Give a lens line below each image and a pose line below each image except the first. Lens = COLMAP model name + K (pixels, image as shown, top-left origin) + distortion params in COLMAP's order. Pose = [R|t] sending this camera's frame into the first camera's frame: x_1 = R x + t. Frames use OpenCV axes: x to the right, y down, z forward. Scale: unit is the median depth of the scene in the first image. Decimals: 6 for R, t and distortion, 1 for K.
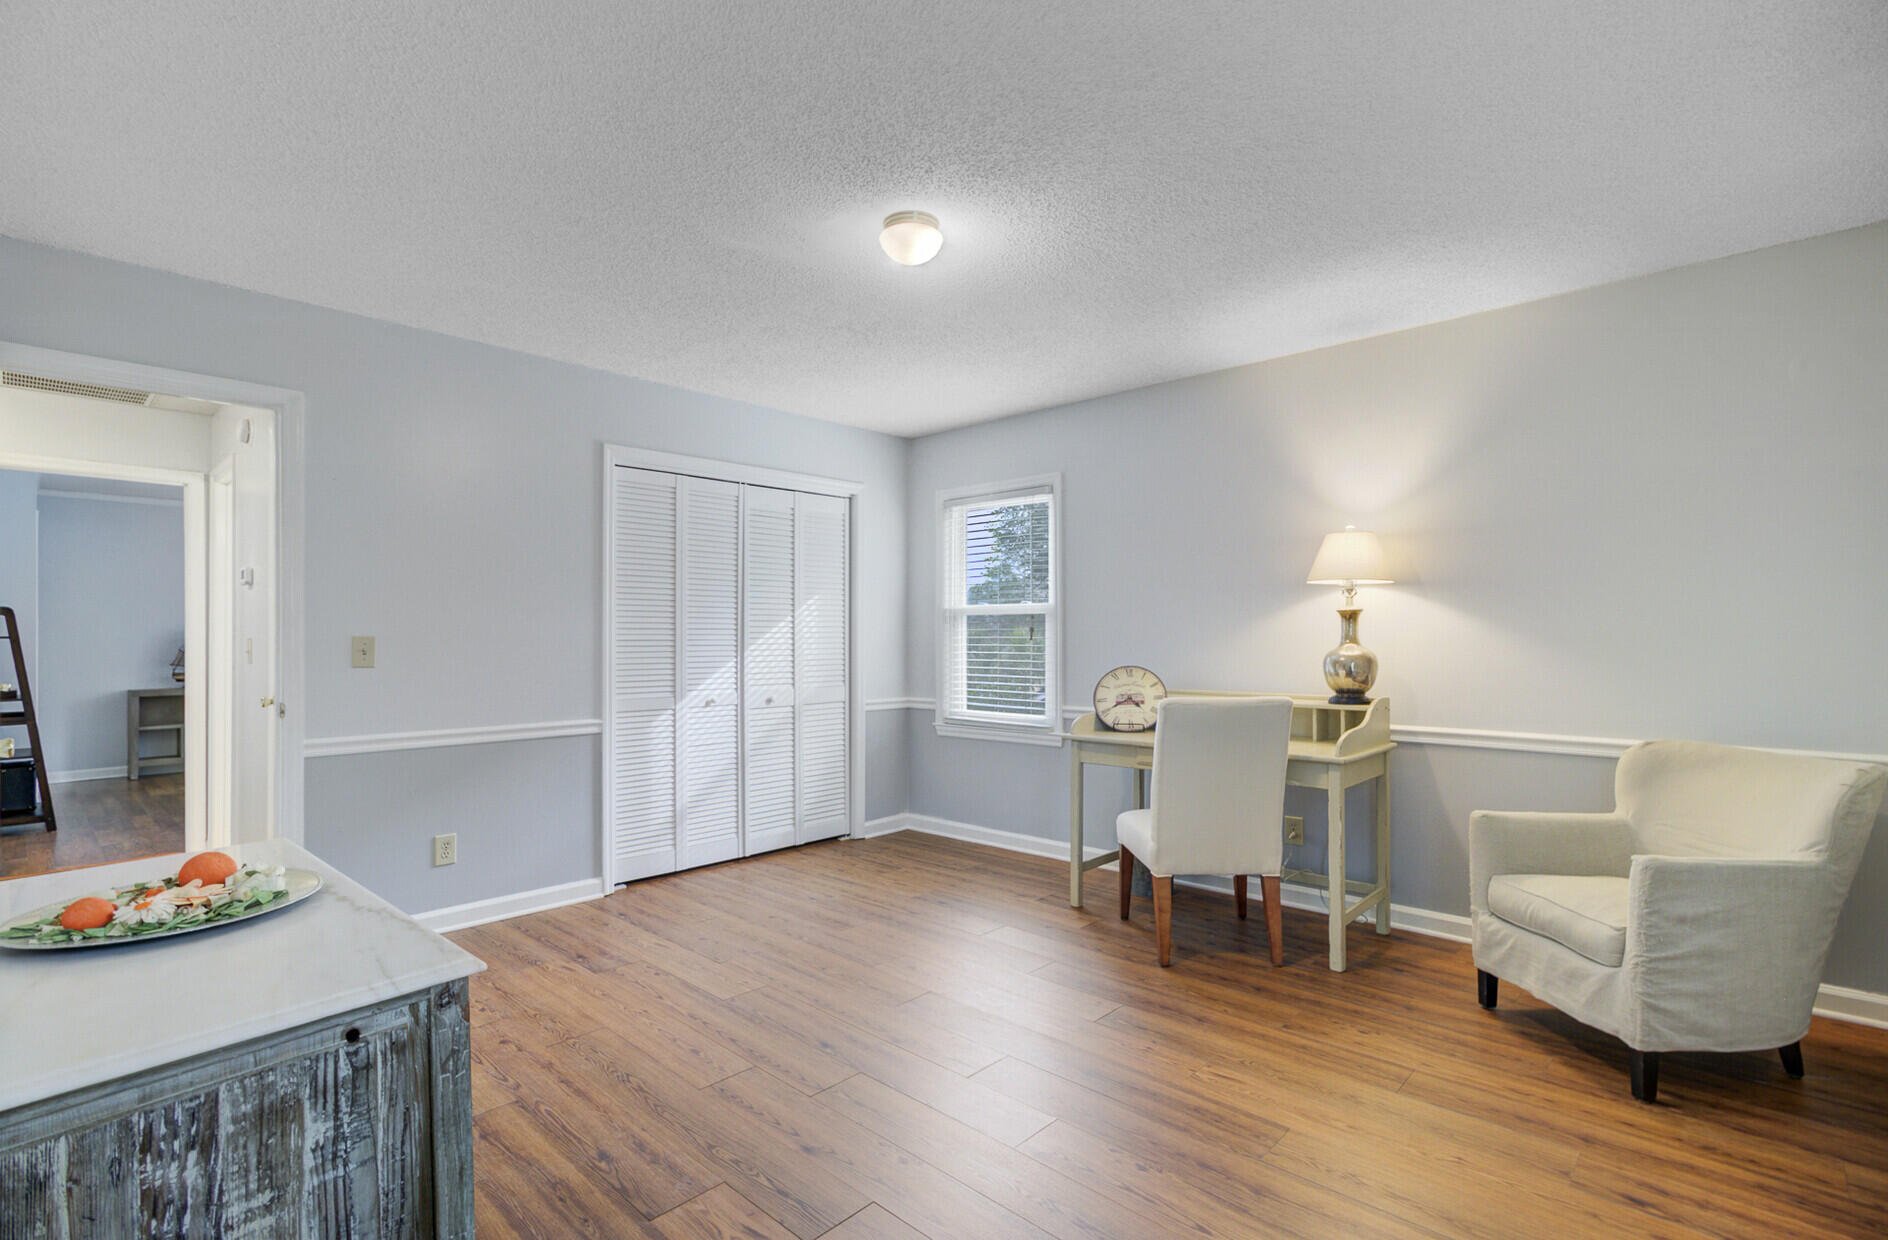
lens RADIAL K [[868.2, 0, 932.8], [0, 868.2, 635.7], [0, 0, 1]] dist [-0.003817, 0.001394]
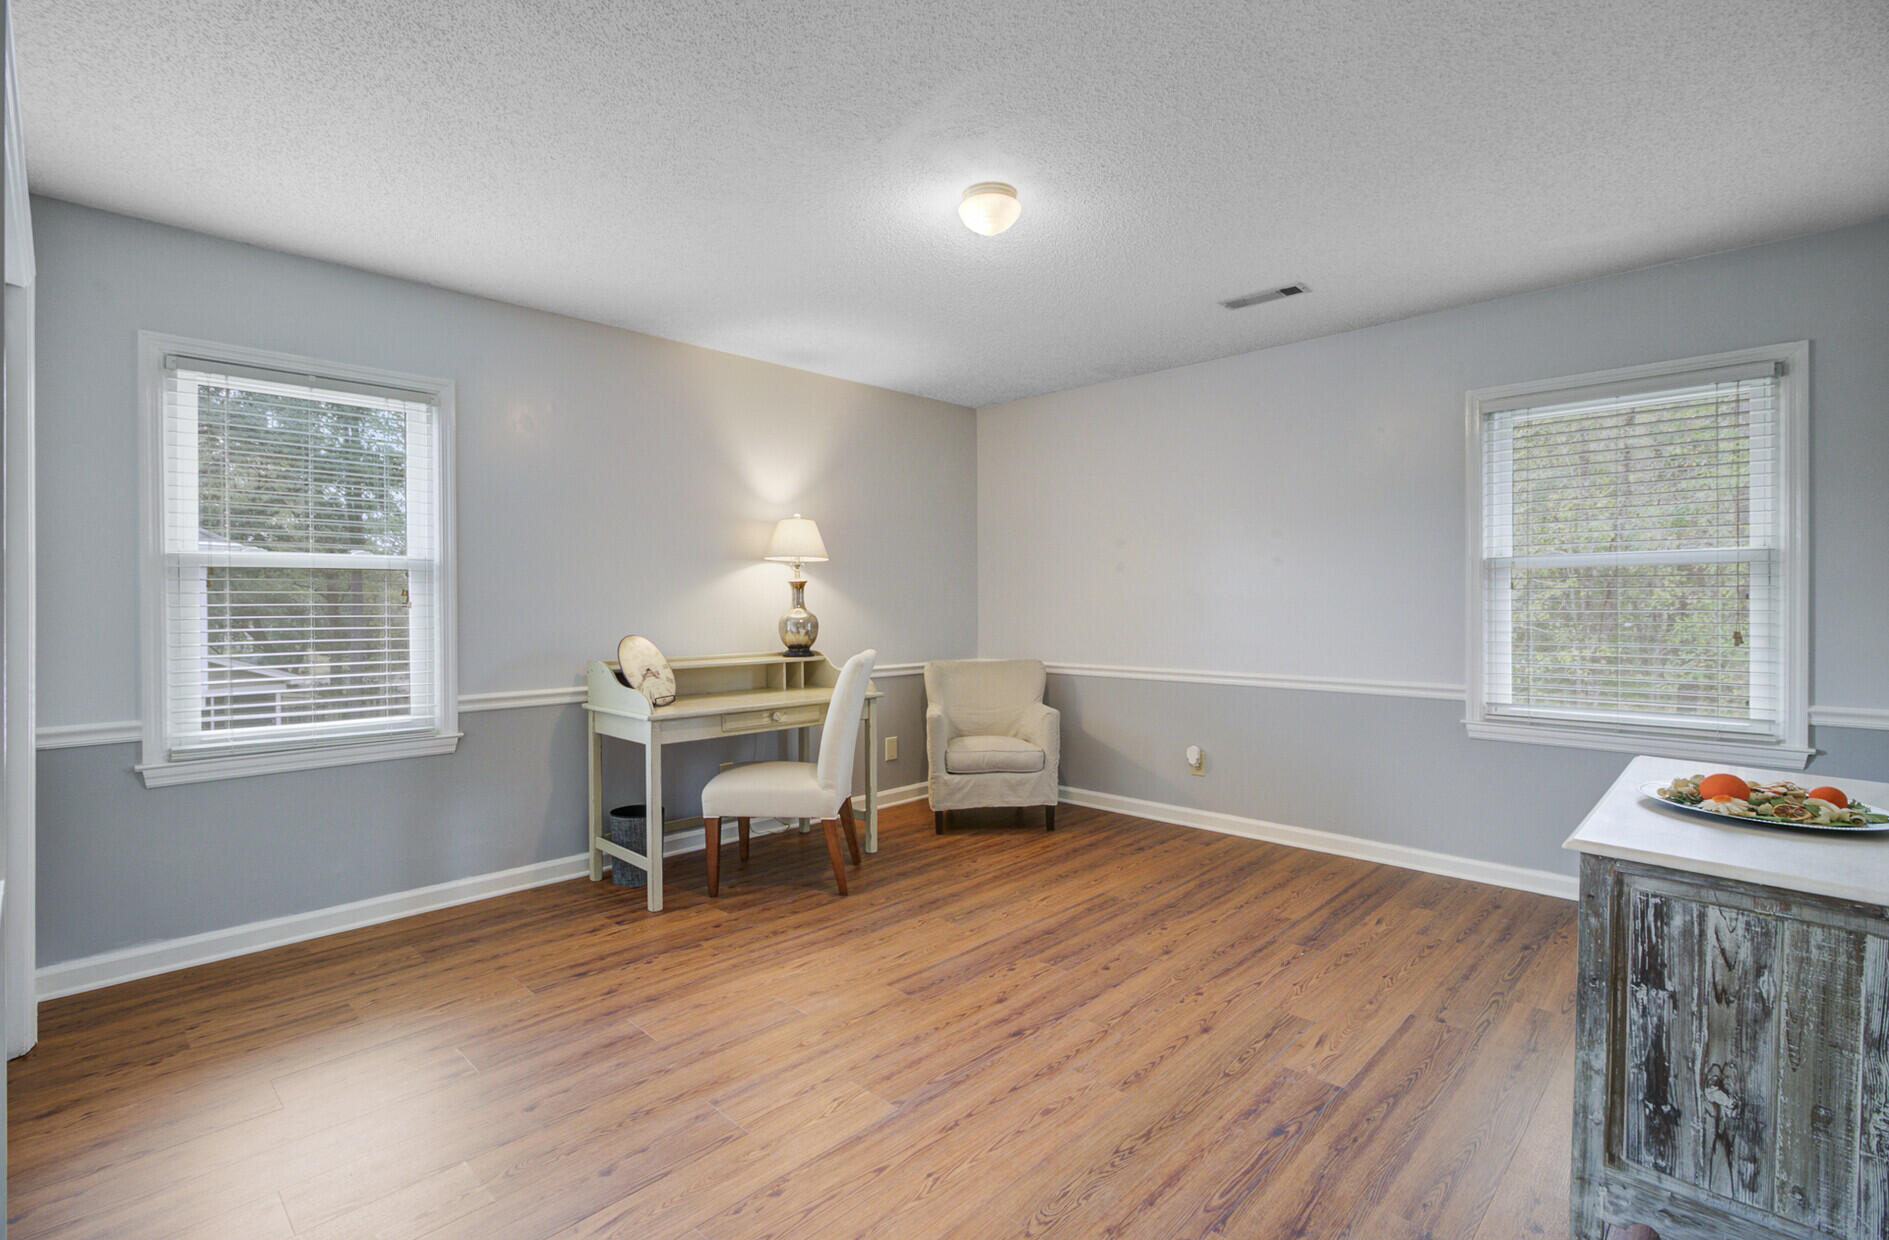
lens RADIAL K [[868.6, 0, 933.0], [0, 868.6, 609.9], [0, 0, 1]] dist [-0.003817, 0.001394]
pose [[0.023236, -0.004385, 0.999720, -0.768736], [-0.001388, 0.999989, 0.004419, 0.005263], [-0.999729, -0.001490, 0.023230, 0.771409]]
